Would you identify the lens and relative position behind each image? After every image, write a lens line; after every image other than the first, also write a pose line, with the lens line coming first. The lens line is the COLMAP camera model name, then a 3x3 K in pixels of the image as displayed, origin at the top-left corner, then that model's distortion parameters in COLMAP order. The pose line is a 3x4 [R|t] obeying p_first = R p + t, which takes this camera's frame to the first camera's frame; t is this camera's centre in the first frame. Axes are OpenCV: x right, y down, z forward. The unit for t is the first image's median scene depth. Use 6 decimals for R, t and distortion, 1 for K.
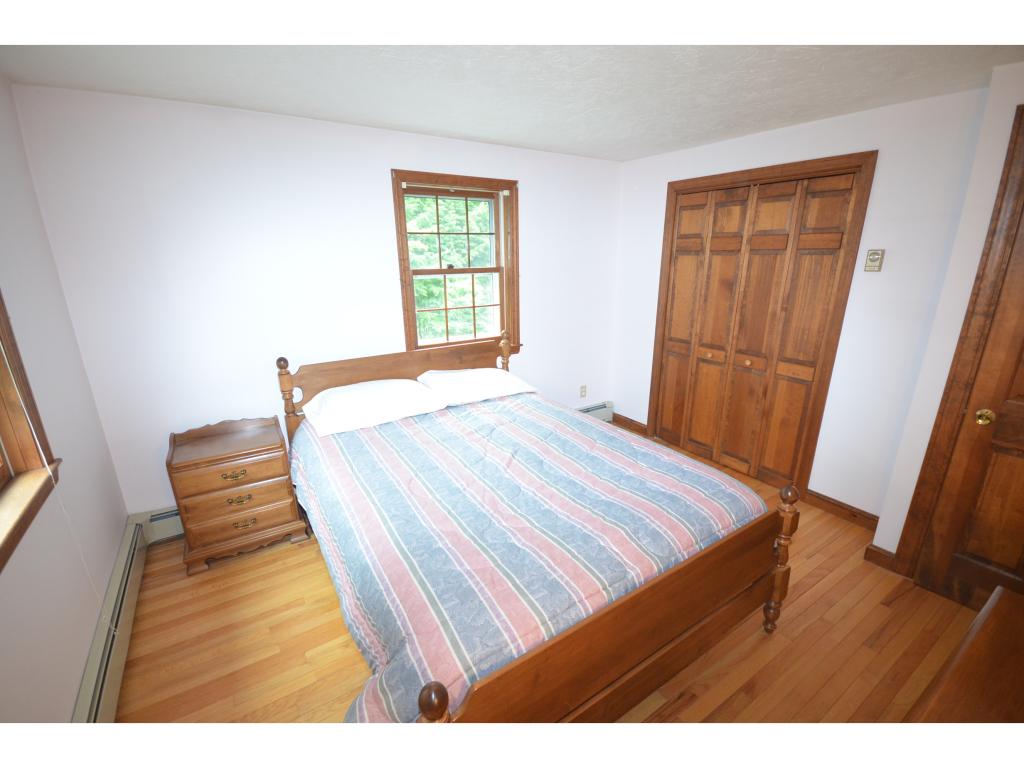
lens RADIAL K [[448.7, 0, 516.4], [0, 448.7, 391.1], [0, 0, 1]] dist [0.001071, -0.000500]
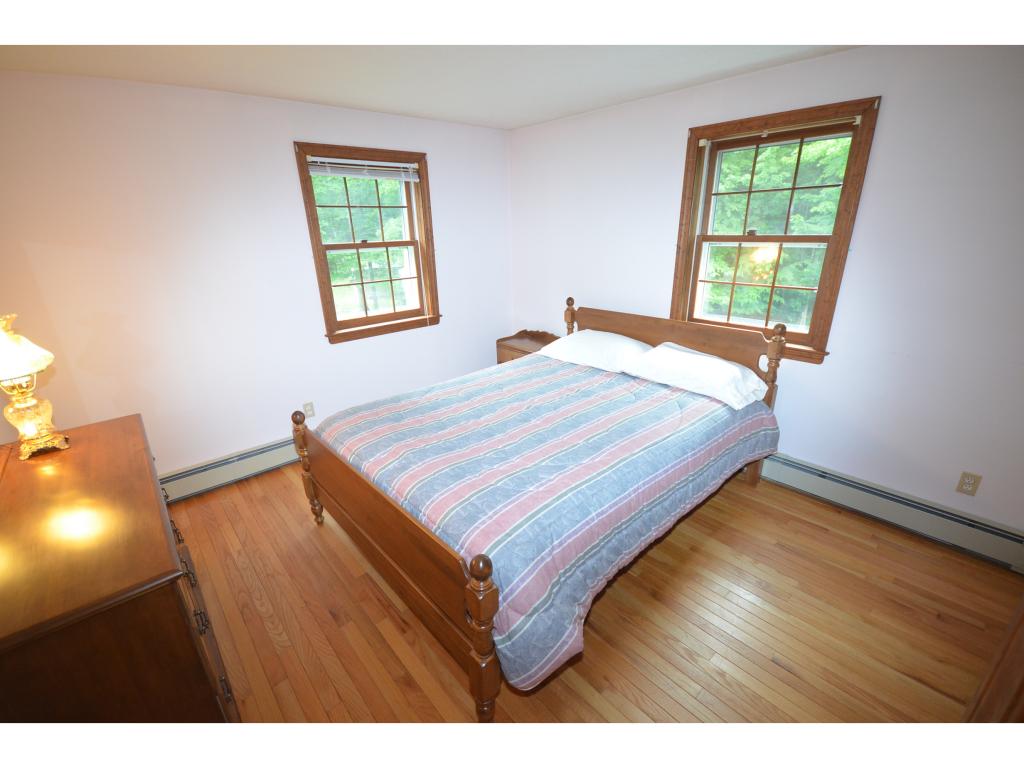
lens RADIAL K [[448.7, 0, 516.4], [0, 448.7, 391.1], [0, 0, 1]] dist [0.001071, -0.000500]
pose [[0.152395, 0.348347, -0.924895, 0.768285], [-0.269332, 0.915044, 0.300259, -0.168381], [0.950913, 0.203346, 0.233269, 0.539611]]
